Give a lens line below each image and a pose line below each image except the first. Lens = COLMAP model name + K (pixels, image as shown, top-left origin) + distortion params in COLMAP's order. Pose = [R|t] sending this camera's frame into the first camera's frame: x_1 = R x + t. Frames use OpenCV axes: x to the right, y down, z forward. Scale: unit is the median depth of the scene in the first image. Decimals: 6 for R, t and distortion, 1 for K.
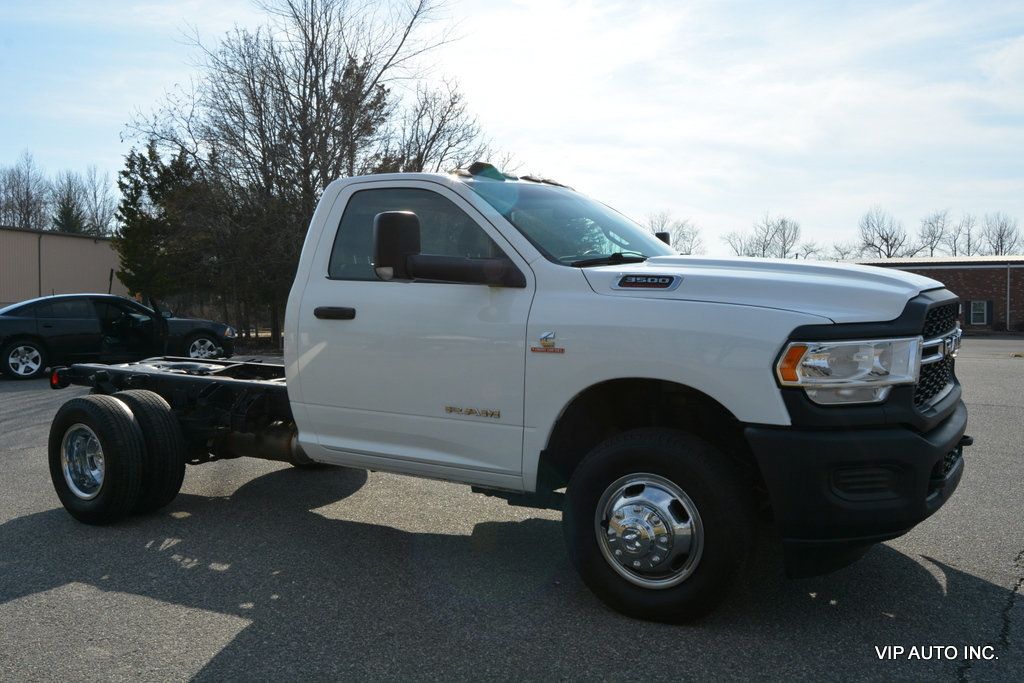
lens RADIAL K [[895.5, 0, 512.0], [0, 895.5, 341.5], [0, 0, 1]] dist [-0.030913, -0.002067]
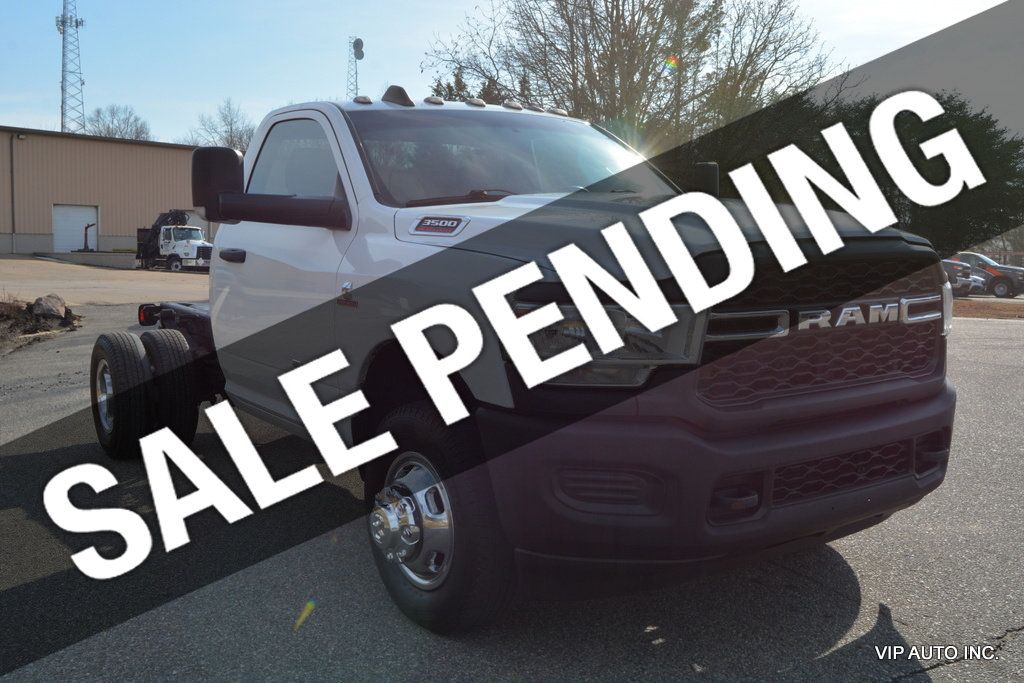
lens RADIAL K [[1022.4, 0, 512.0], [0, 1022.4, 341.5], [0, 0, 1]] dist [-0.020737, -0.006856]
pose [[0.923424, 0.052494, -0.380175, 0.077002], [-0.033588, 0.997855, 0.056198, -0.001895], [0.382309, -0.039125, 0.923206, 0.018911]]
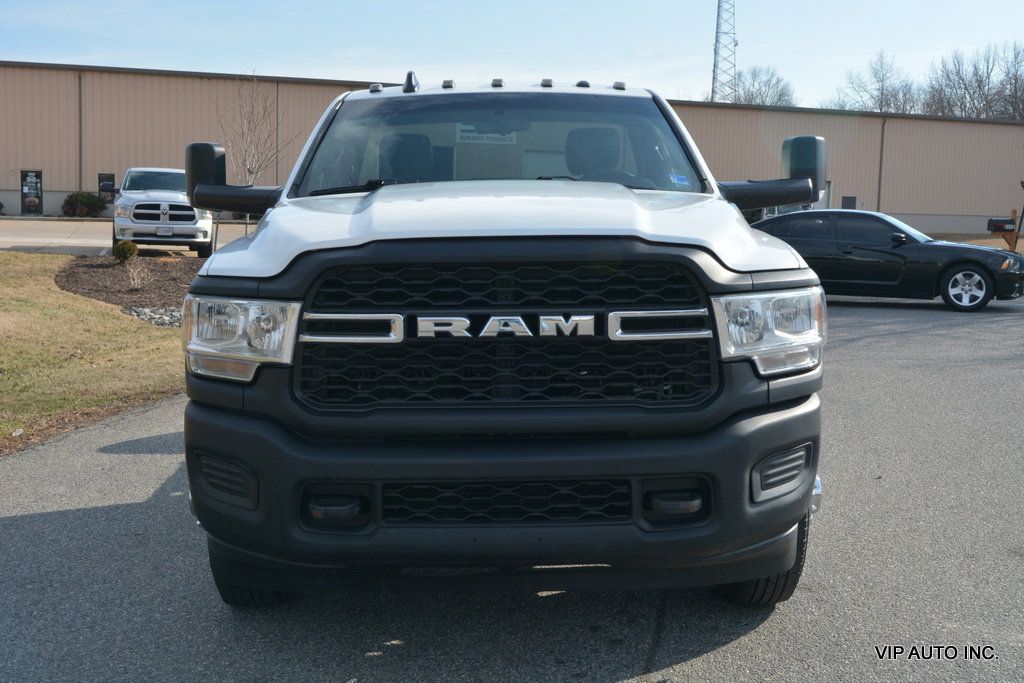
lens RADIAL K [[1165.9, 0, 512.0], [0, 1165.9, 341.5], [0, 0, 1]] dist [-0.011762, -0.004203]
pose [[0.547503, 0.110447, -0.829483, 0.163453], [-0.057205, 0.993873, 0.094577, -0.008939], [0.834846, -0.004331, 0.550466, 0.076042]]
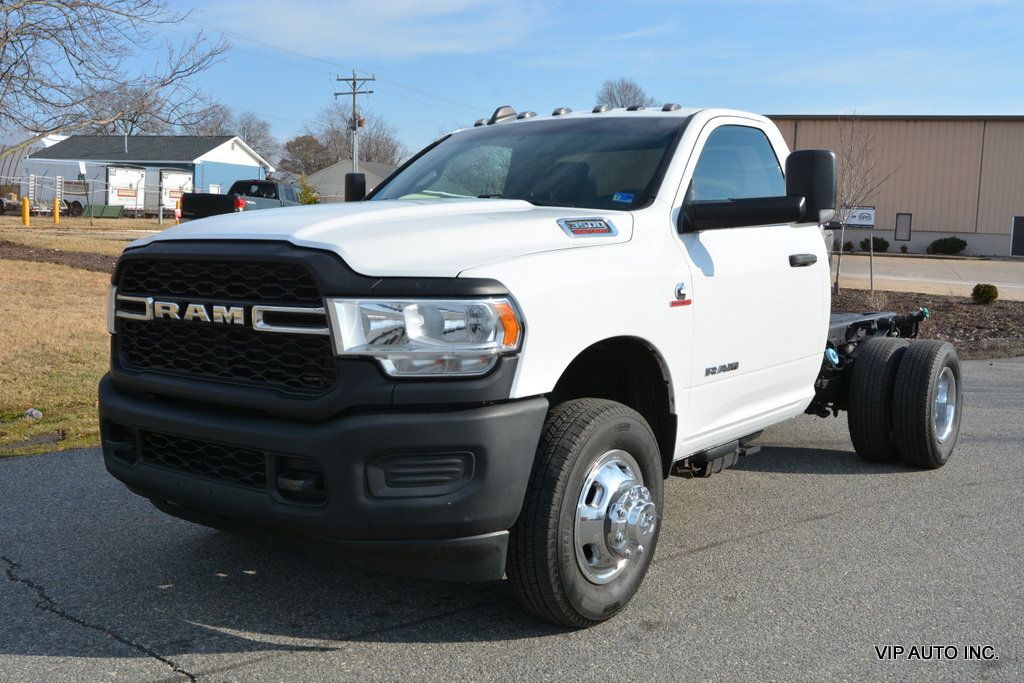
lens RADIAL K [[1052.6, 0, 486.4], [0, 1052.6, 346.2], [0, 0, 1]] dist [-0.003802, -0.009296]
pose [[-0.097740, 0.117012, -0.988309, 0.189413], [-0.073884, 0.989471, 0.124456, -0.013778], [0.992466, 0.085184, -0.088066, 0.183827]]
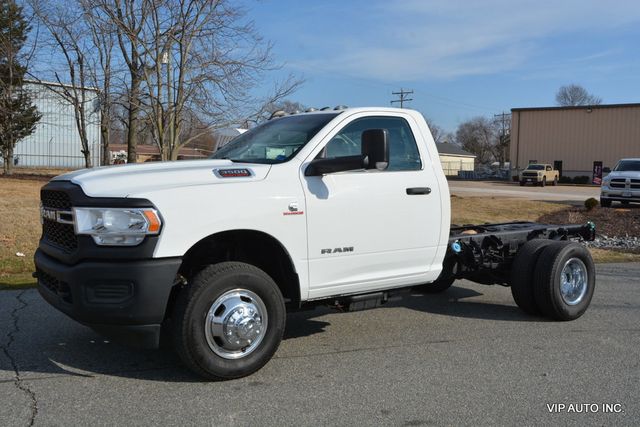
lens RADIAL K [[605.9, 0, 320.0], [0, 605.9, 213.5], [0, 0, 1]] dist [-0.017064, -0.008650]
pose [[-0.403452, 0.063237, -0.912813, 0.182459], [-0.058610, 0.993774, 0.094751, -0.018620], [0.913122, 0.091728, -0.397234, 0.264061]]
